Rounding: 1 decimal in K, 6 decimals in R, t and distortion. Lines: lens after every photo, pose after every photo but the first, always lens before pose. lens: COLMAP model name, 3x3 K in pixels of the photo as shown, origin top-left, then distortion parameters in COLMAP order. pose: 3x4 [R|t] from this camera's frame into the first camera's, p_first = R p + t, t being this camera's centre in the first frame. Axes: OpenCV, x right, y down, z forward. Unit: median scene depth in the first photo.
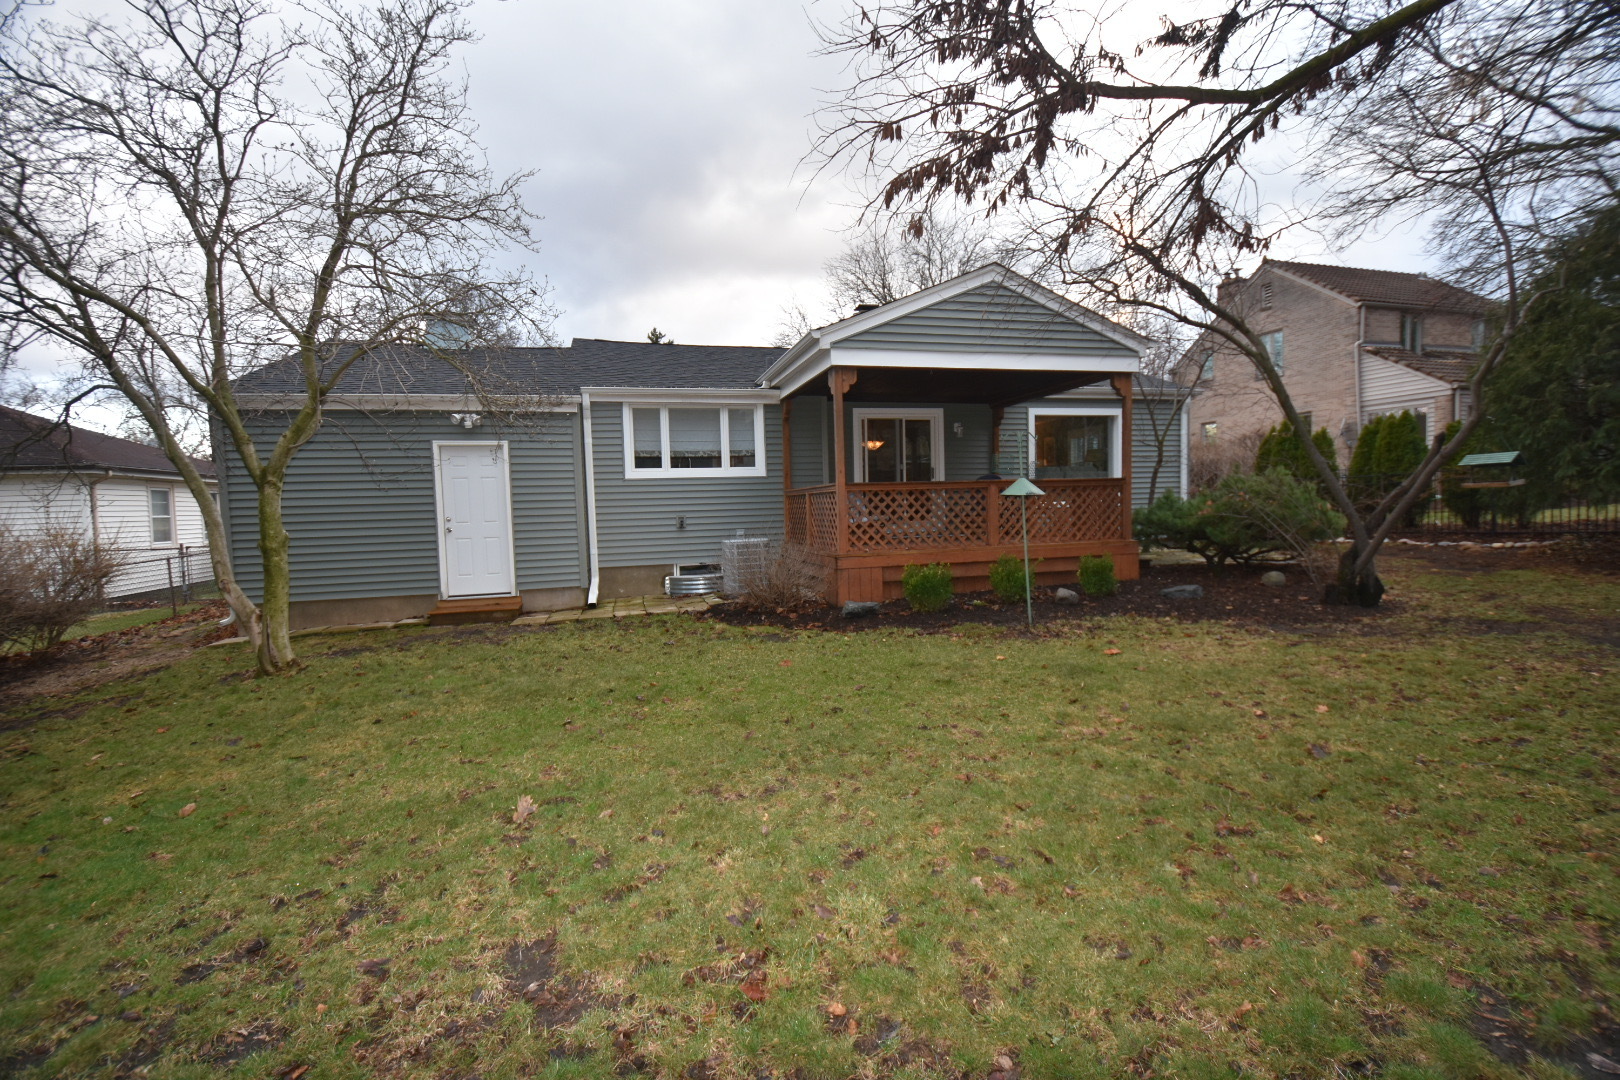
lens RADIAL K [[712.1, 0, 809.2], [0, 712.1, 540.0], [0, 0, 1]] dist [-0.000299, -0.013301]
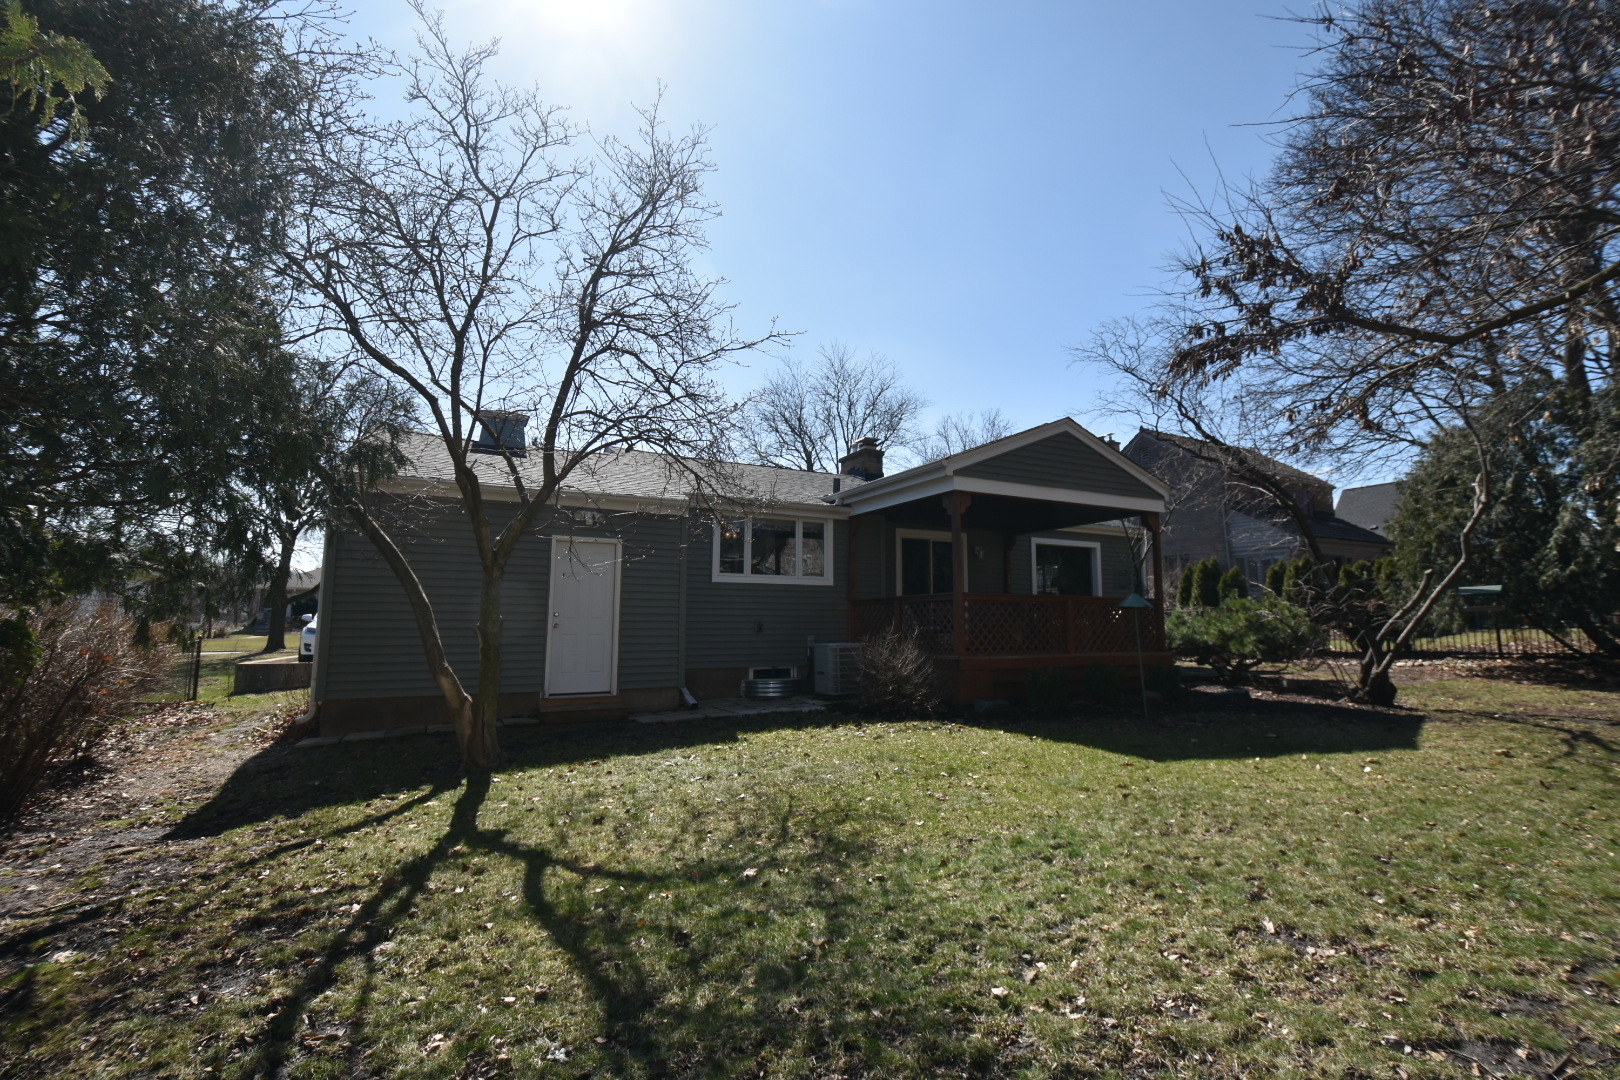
lens RADIAL K [[712.1, 0, 809.2], [0, 712.1, 540.0], [0, 0, 1]] dist [-0.000299, -0.013301]
pose [[0.979349, 0.055903, 0.194296, -0.325444], [-0.021886, 0.984679, -0.172998, 0.029864], [-0.200990, 0.165173, 0.965568, -0.037751]]
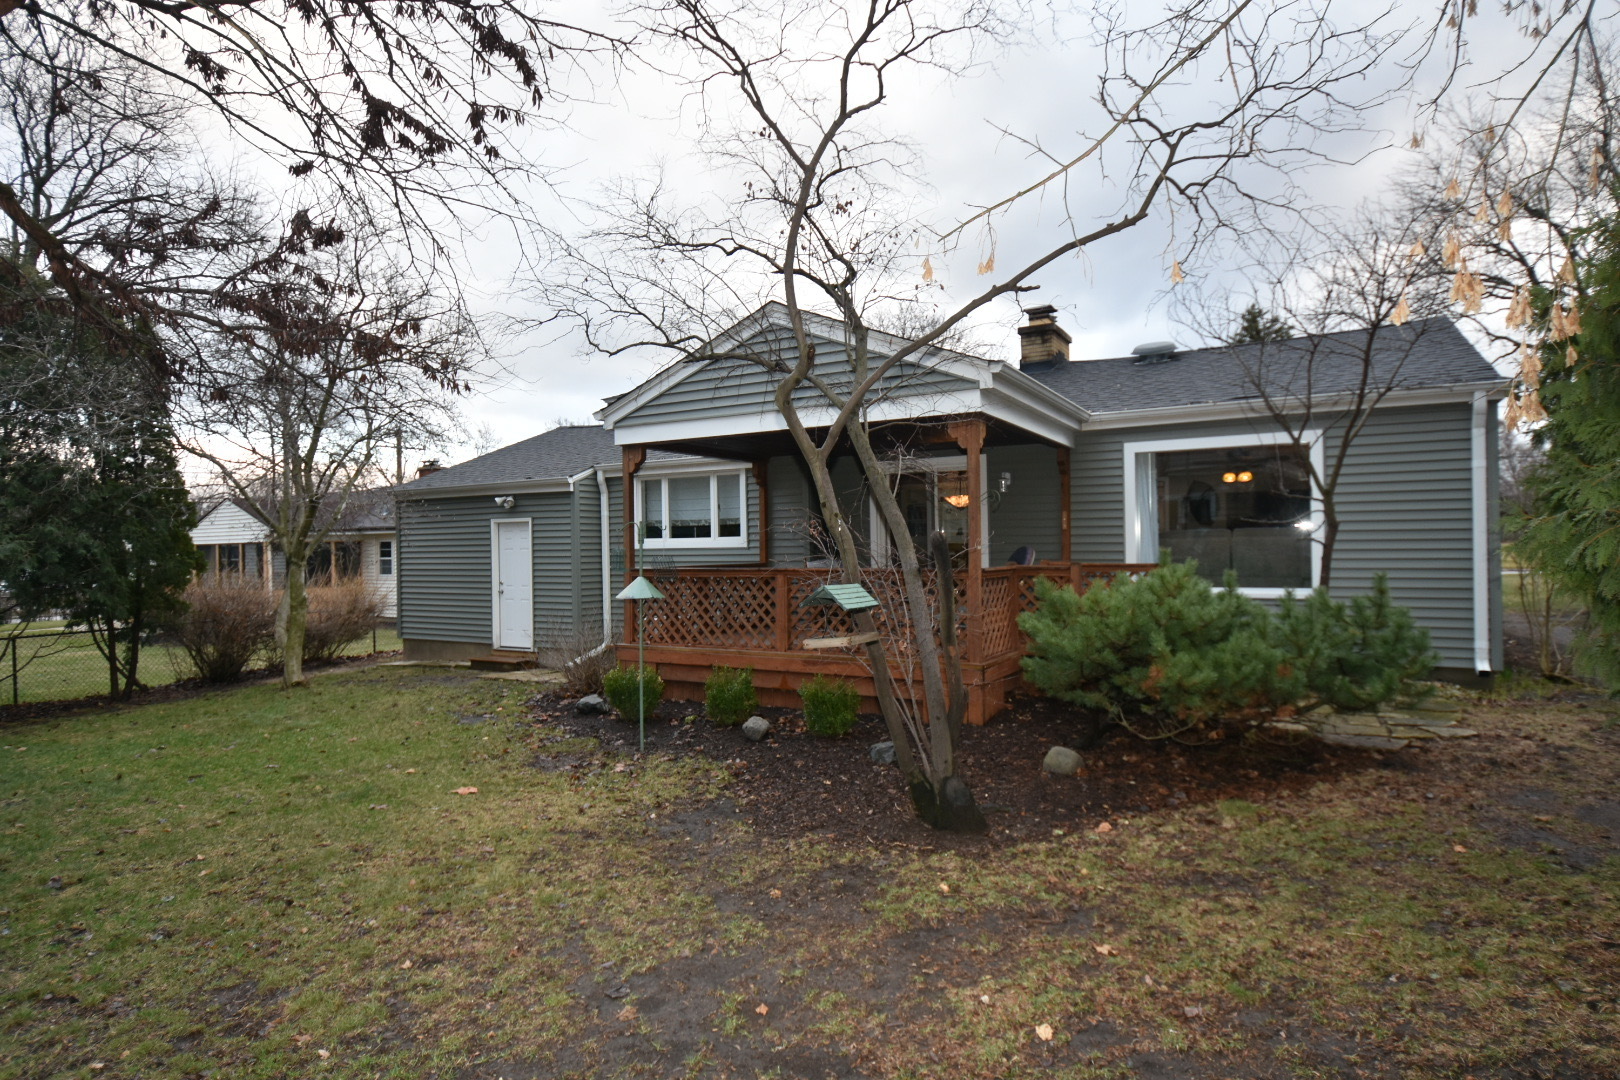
lens RADIAL K [[897.1, 0, 830.6], [0, 897.1, 526.9], [0, 0, 1]] dist [-0.029452, -0.000336]
pose [[0.706926, 0.005556, -0.707266, 0.862974], [-0.043647, 0.998406, -0.035784, -0.084368], [0.705940, 0.056166, 0.706041, 0.286828]]
